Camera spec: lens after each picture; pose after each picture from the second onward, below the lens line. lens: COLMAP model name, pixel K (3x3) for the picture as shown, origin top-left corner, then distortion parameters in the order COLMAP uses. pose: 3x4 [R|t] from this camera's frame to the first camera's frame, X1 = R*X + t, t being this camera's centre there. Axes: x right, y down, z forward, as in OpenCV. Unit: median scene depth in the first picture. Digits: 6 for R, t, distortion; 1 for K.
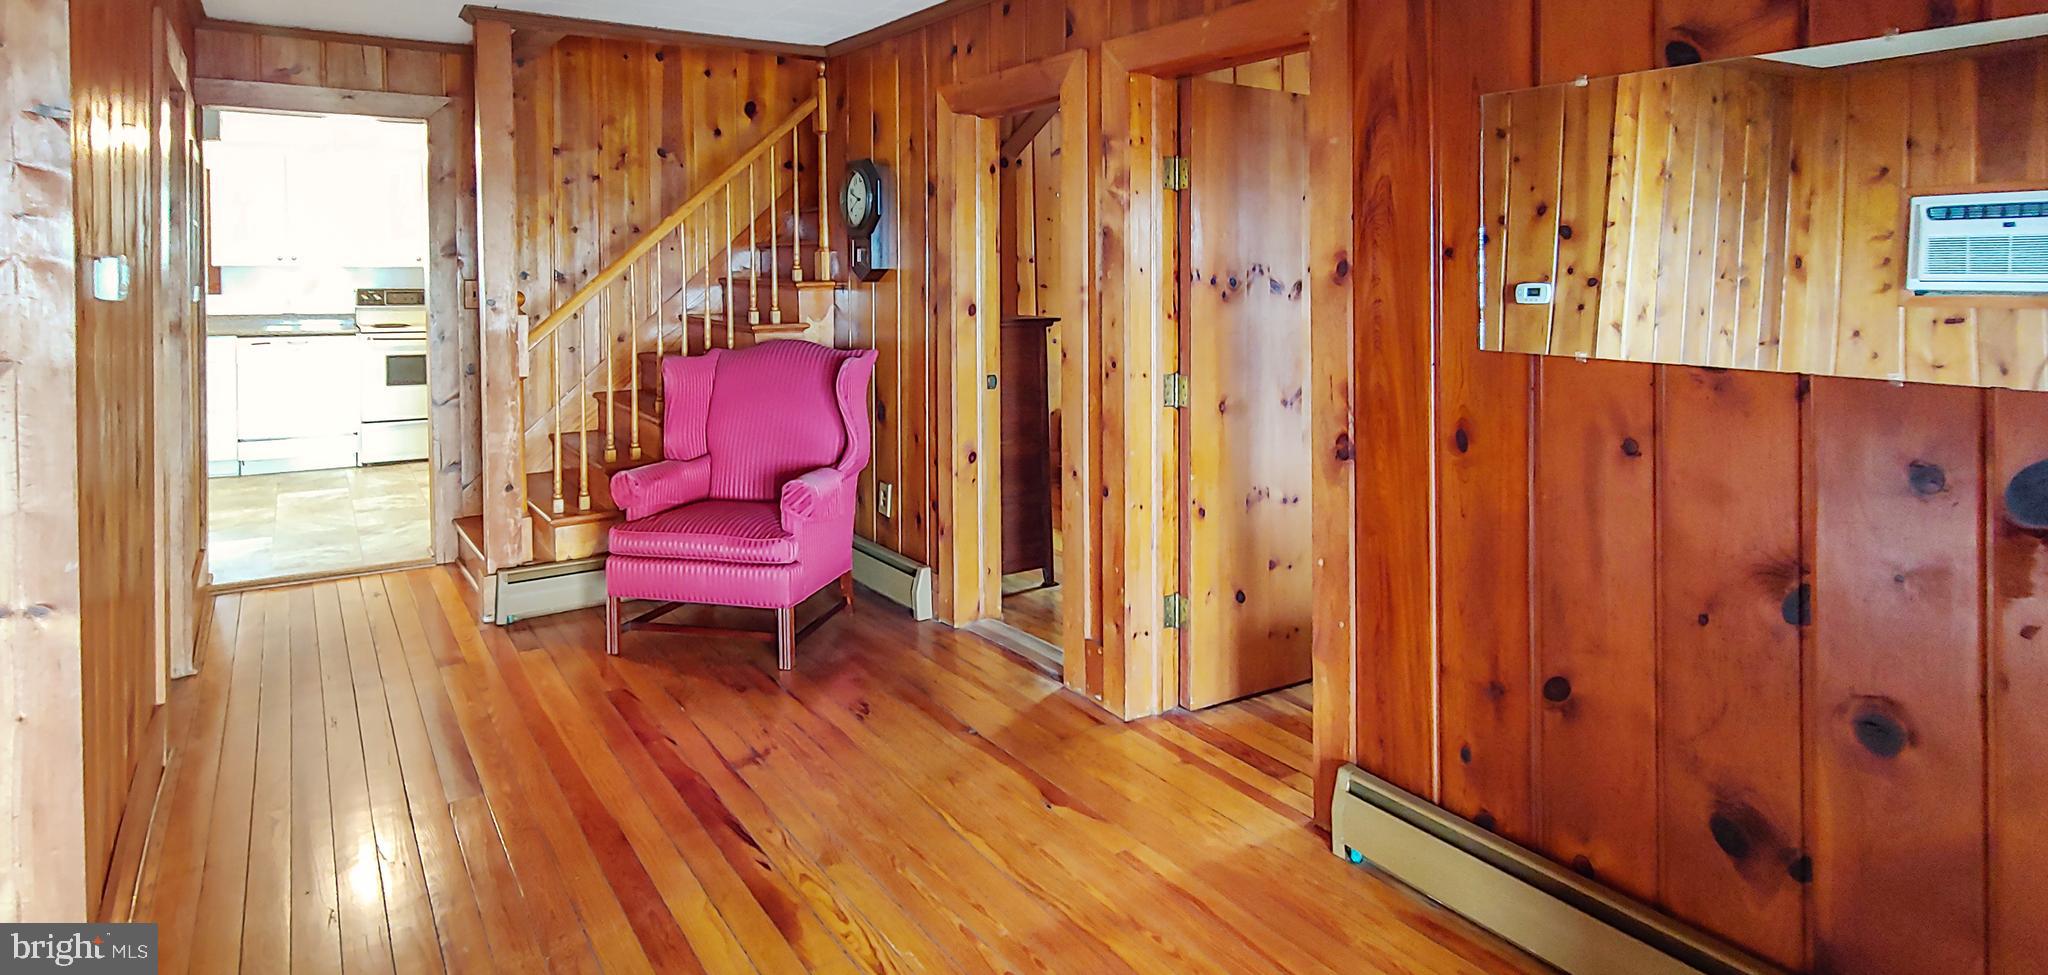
lens RADIAL K [[1078.4, 0, 939.3], [0, 1078.4, 279.3], [0, 0, 1]] dist [0.009288, 0.001475]
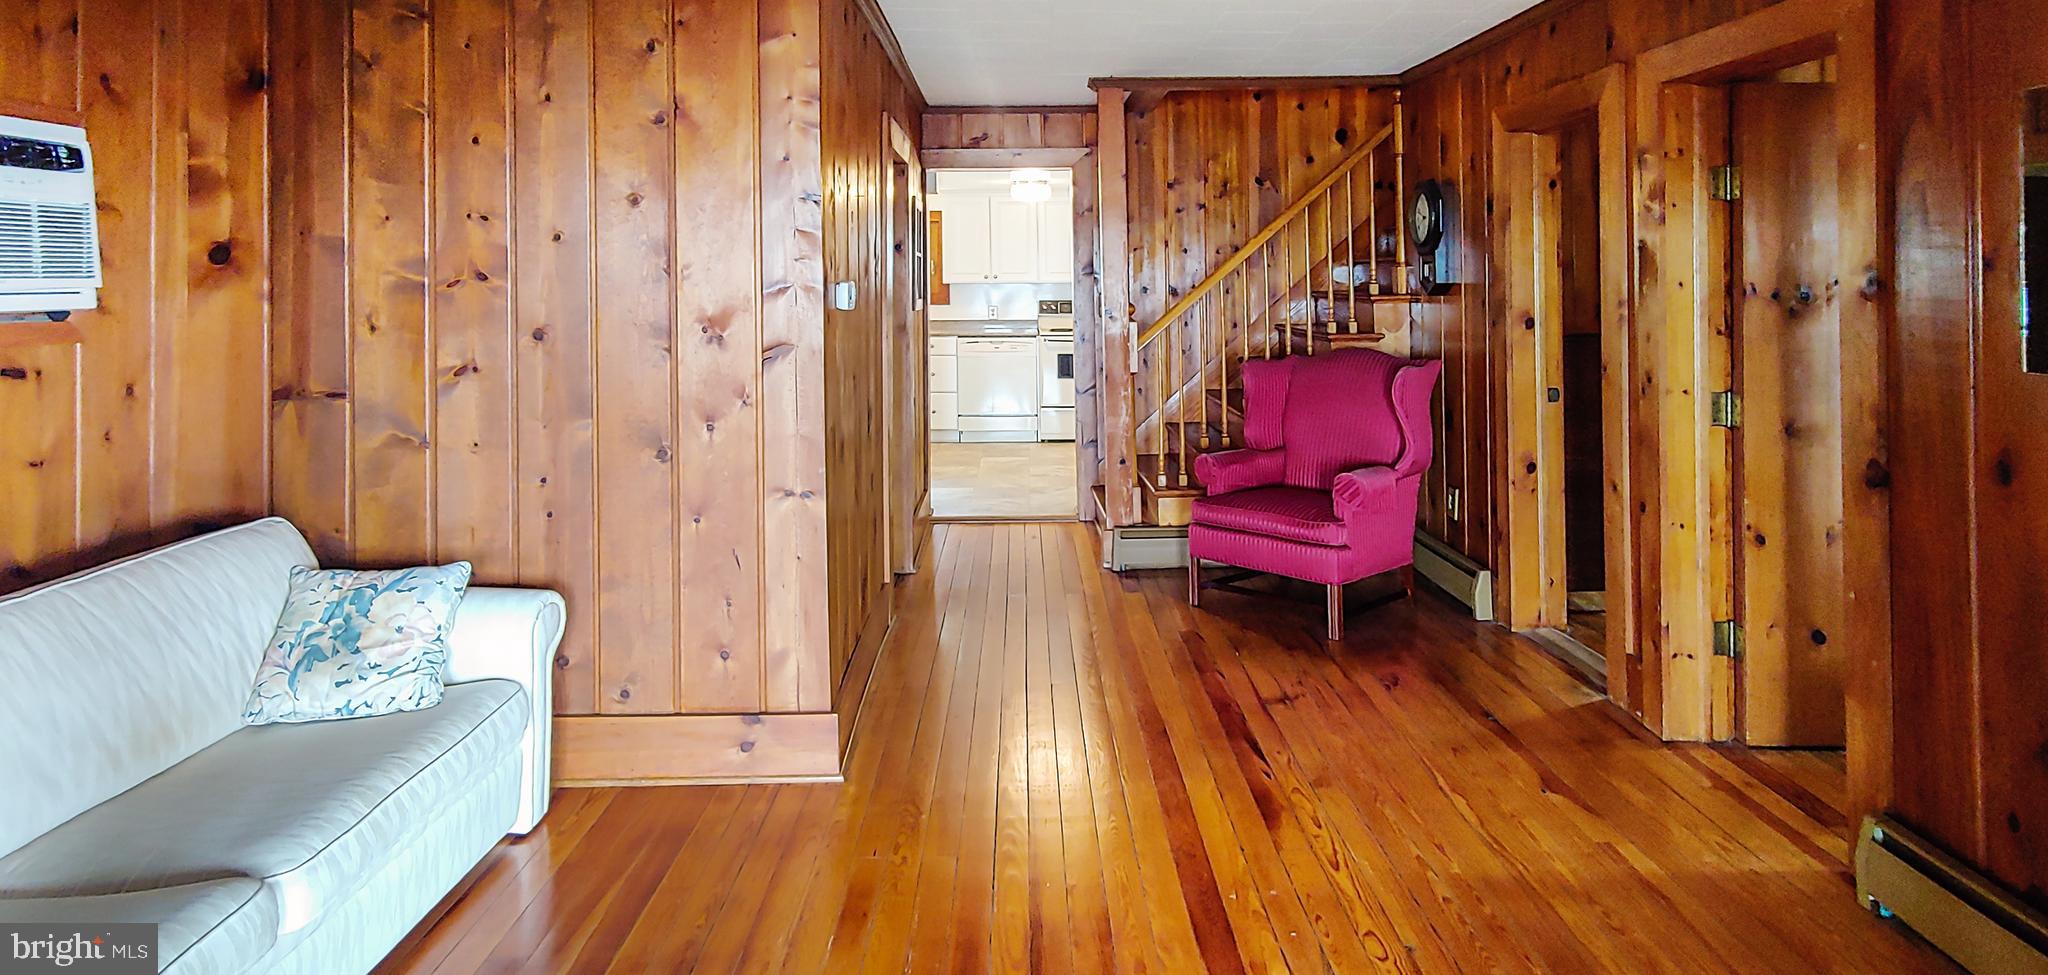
lens RADIAL K [[1043.1, 0, 1029.3], [0, 1043.1, 279.2], [0, 0, 1]] dist [0.002200, 0.001014]
pose [[0.862406, -0.008780, -0.506141, 0.127909], [0.003315, 0.999926, -0.011698, -0.003159], [0.506206, 0.008410, 0.862372, -0.096871]]
